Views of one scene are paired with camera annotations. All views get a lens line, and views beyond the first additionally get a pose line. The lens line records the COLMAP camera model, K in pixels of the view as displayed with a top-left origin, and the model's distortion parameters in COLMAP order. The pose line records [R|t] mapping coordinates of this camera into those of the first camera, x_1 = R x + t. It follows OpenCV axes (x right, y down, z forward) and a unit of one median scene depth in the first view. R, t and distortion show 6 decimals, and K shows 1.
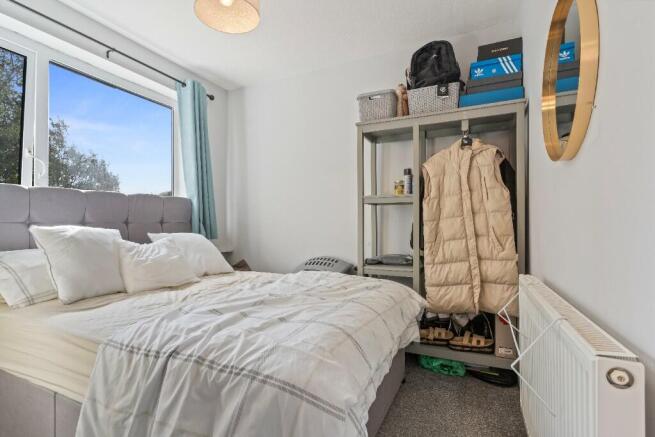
lens RADIAL K [[316.7, 0, 326.6], [0, 316.7, 220.6], [0, 0, 1]] dist [0.010989, 0.000450]
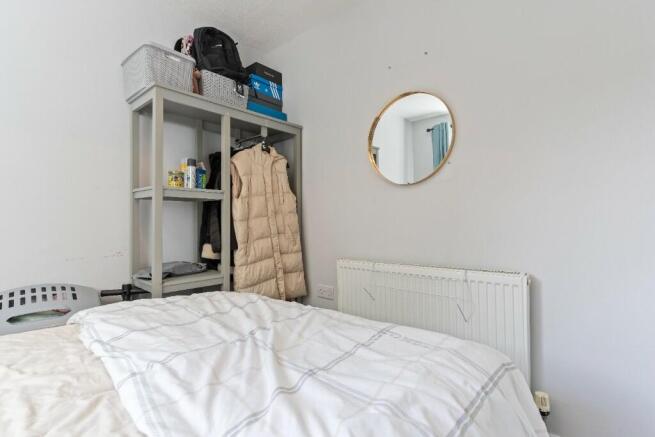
lens RADIAL K [[316.7, 0, 328.0], [0, 316.7, 218.8], [0, 0, 1]] dist [0.010989, 0.000450]
pose [[0.282747, 0.008109, 0.959160, -0.540233], [-0.000201, 0.999965, -0.008395, 0.004533], [-0.959194, 0.002181, 0.282739, 0.491808]]
